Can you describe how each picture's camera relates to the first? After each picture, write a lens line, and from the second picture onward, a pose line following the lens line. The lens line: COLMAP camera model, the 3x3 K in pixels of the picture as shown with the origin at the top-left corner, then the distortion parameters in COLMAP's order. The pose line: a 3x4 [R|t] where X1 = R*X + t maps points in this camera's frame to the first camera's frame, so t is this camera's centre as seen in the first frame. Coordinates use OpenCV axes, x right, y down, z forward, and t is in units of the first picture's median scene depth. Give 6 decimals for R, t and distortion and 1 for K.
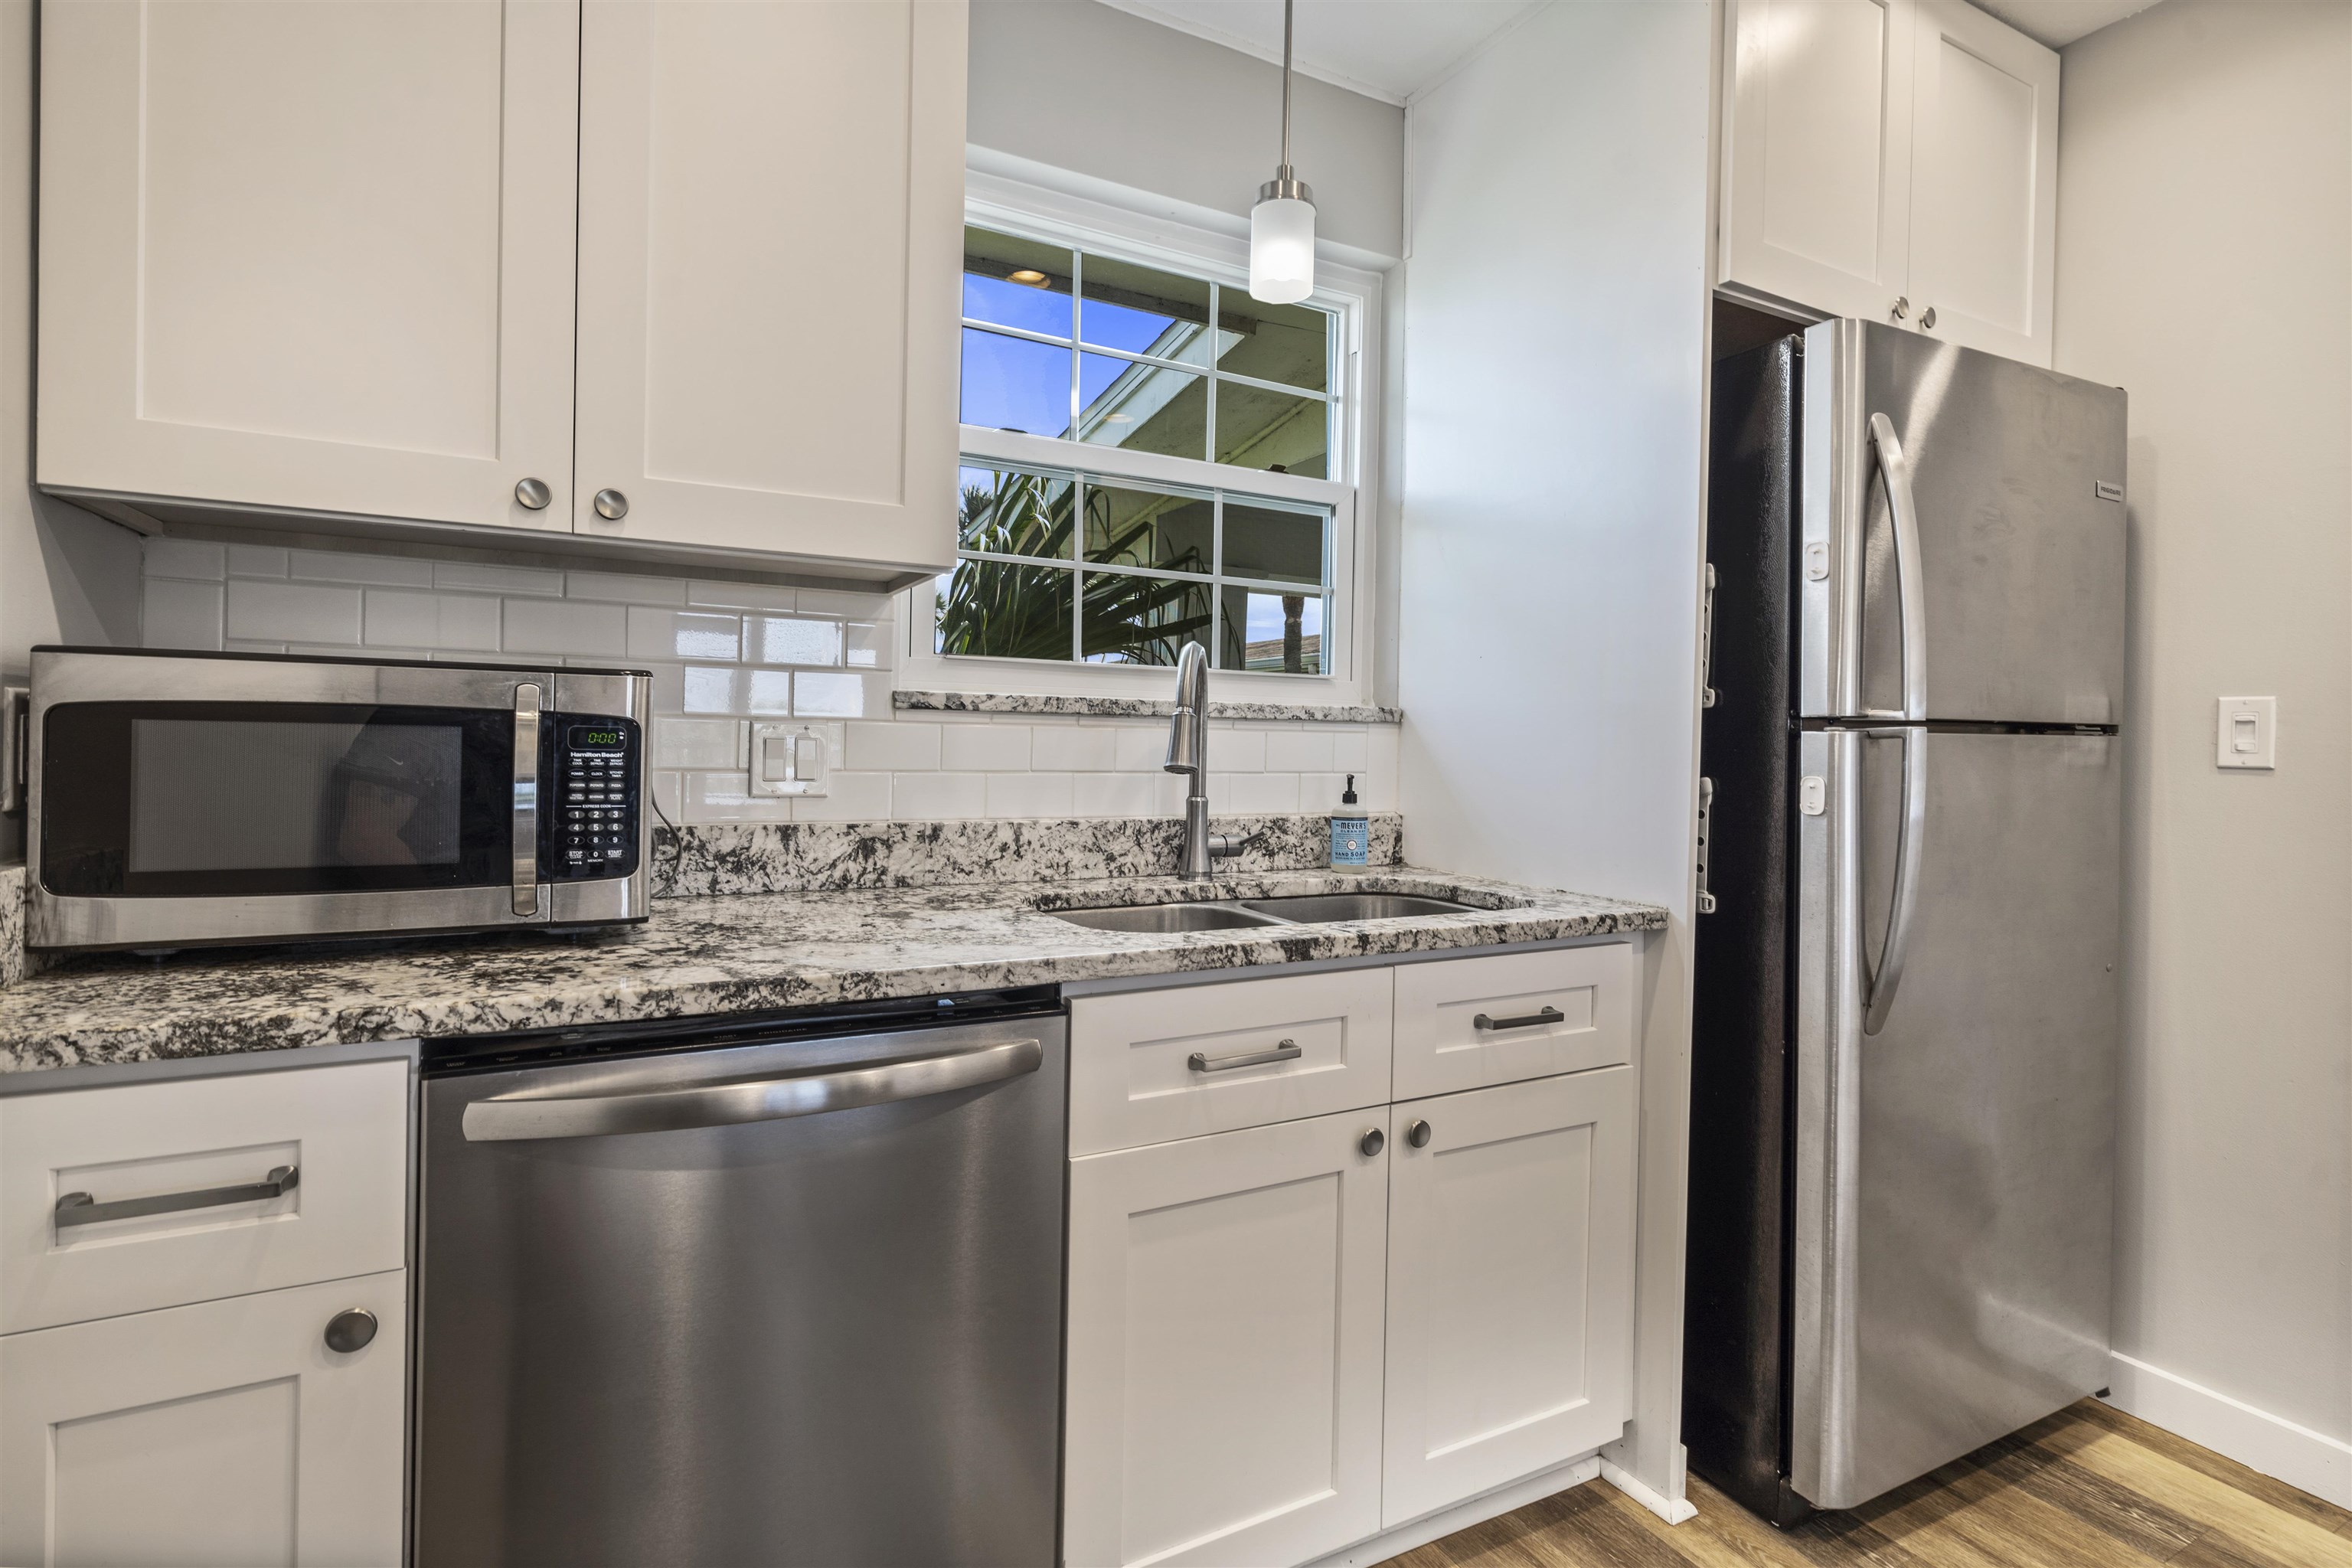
lens RADIAL K [[1088.2, 0, 1176.9], [0, 1088.2, 762.5], [0, 0, 1]] dist [-0.003737, 0.000849]
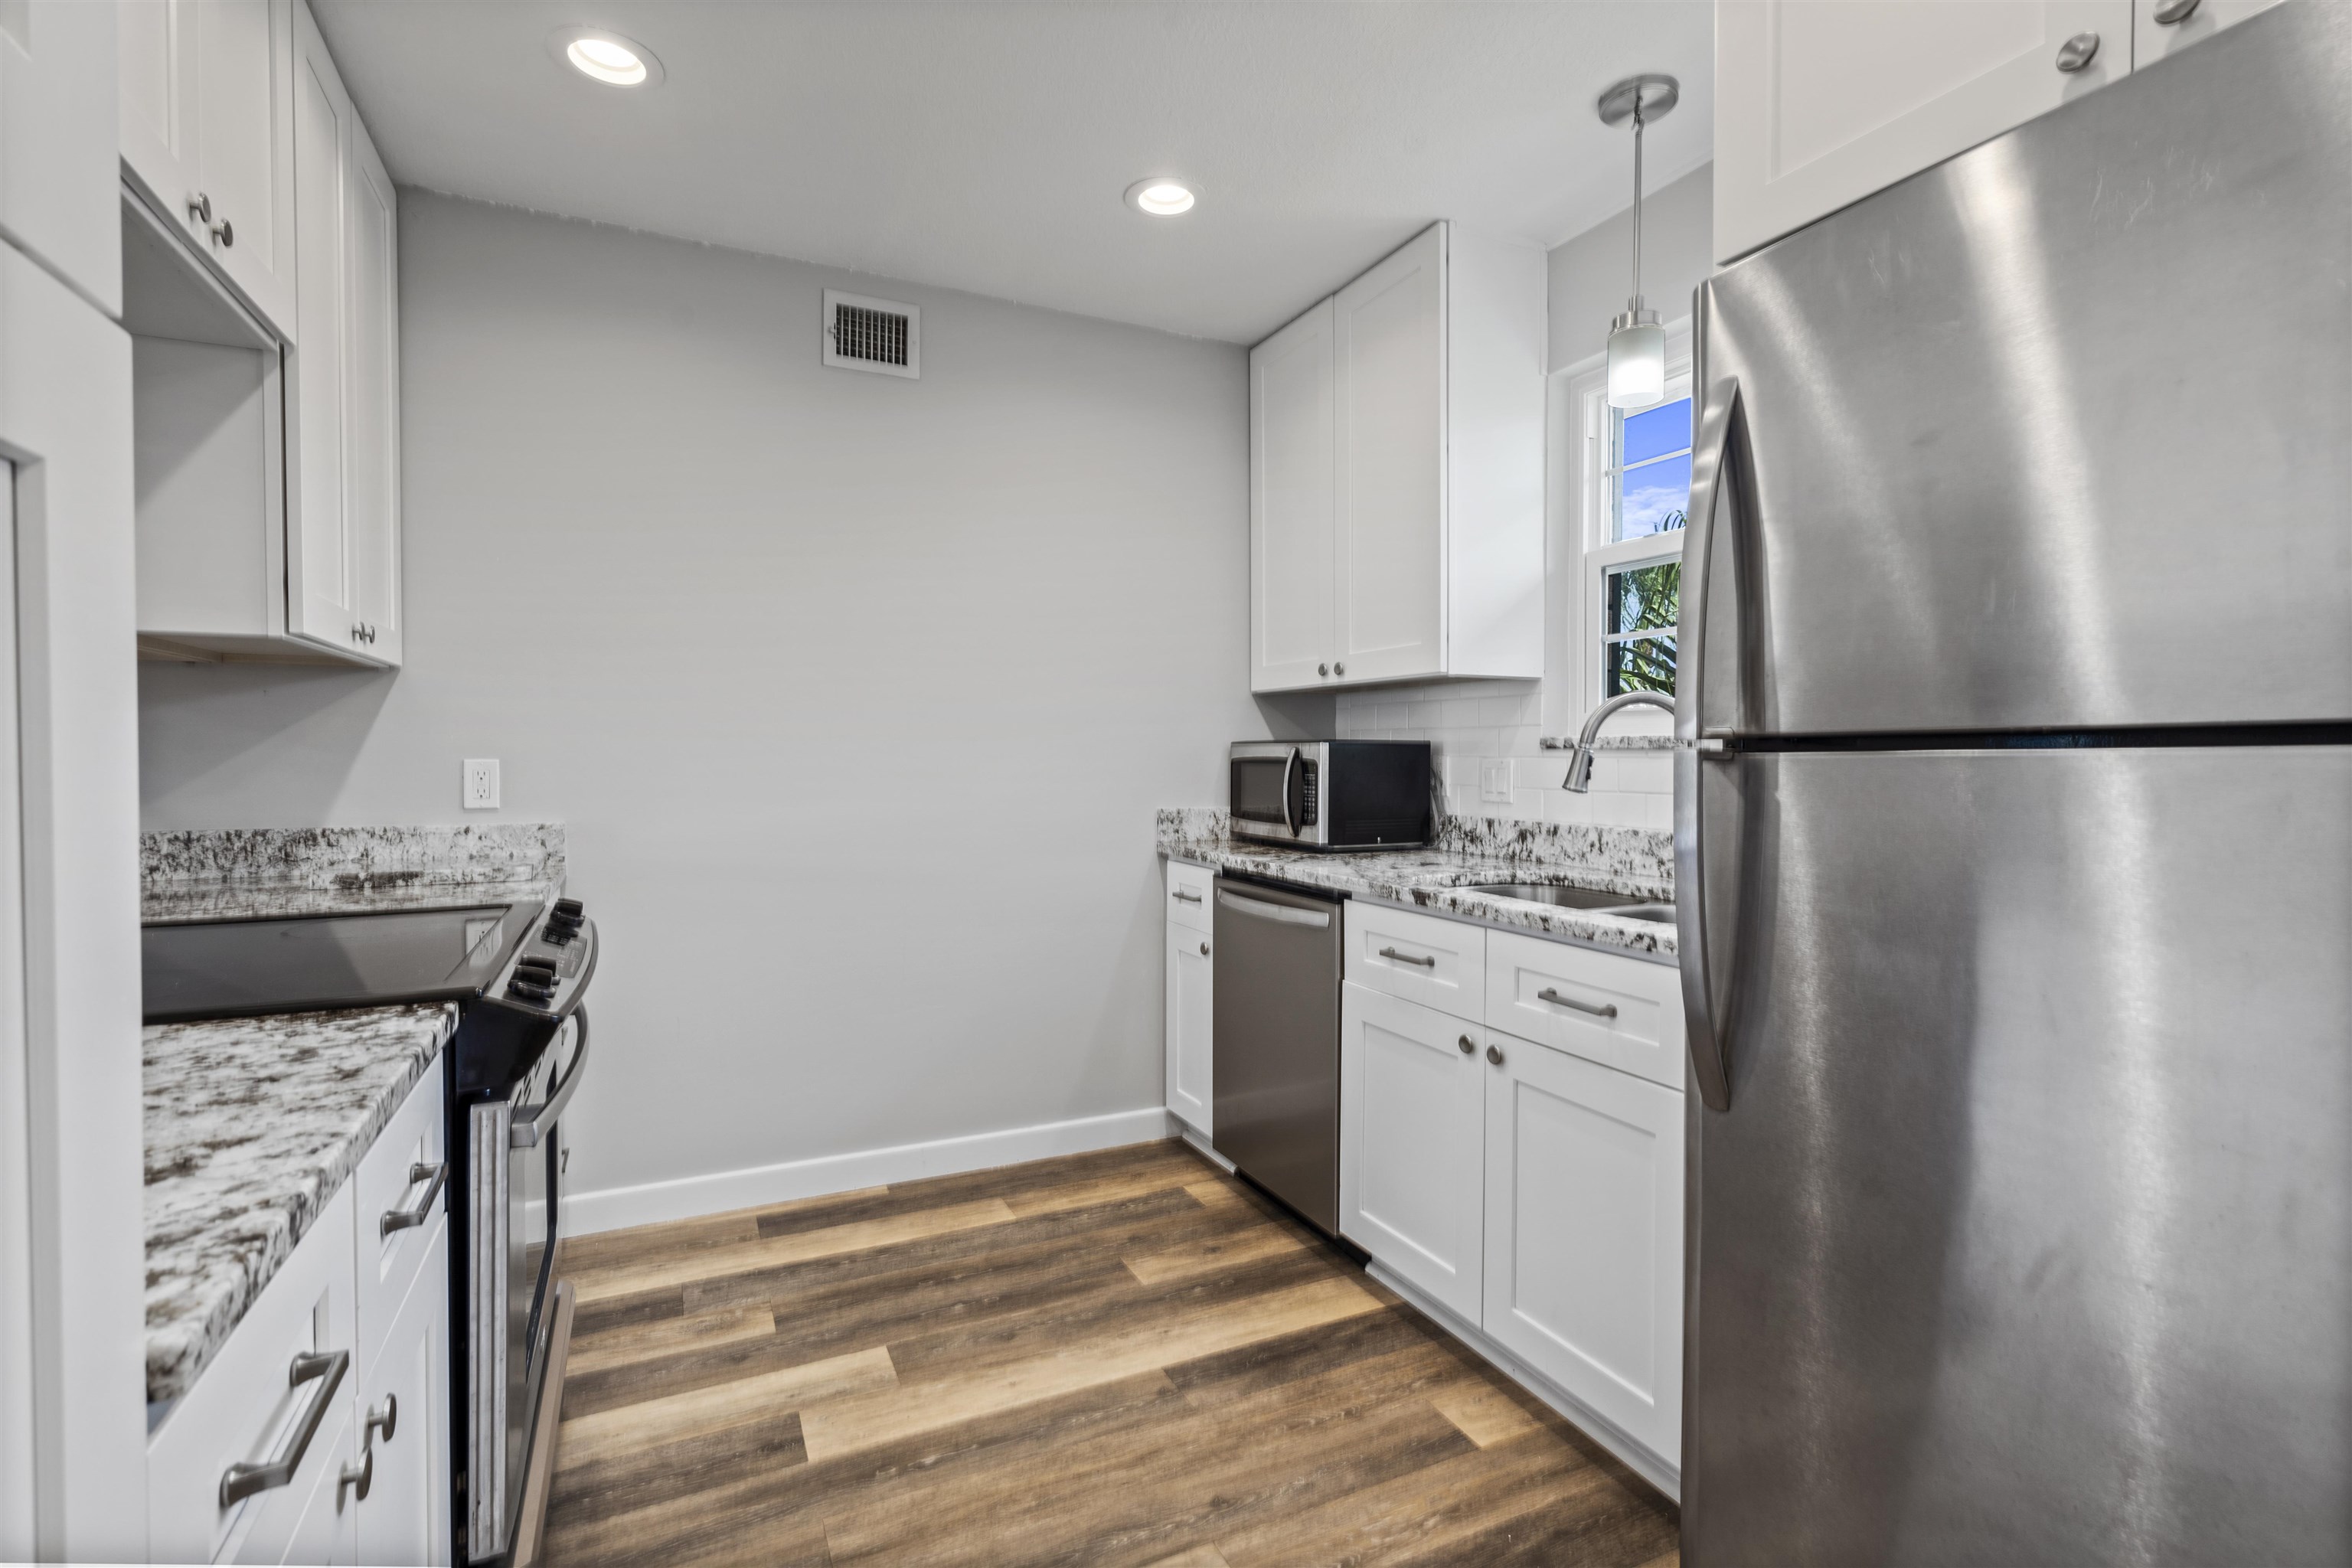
lens RADIAL K [[1088.2, 0, 1181.1], [0, 1088.2, 771.4], [0, 0, 1]] dist [-0.003737, 0.000849]
pose [[-0.030991, -0.002610, -0.999516, 1.408100], [-0.017557, 0.999844, -0.002066, -0.005933], [0.999365, 0.017485, -0.031032, 0.562403]]
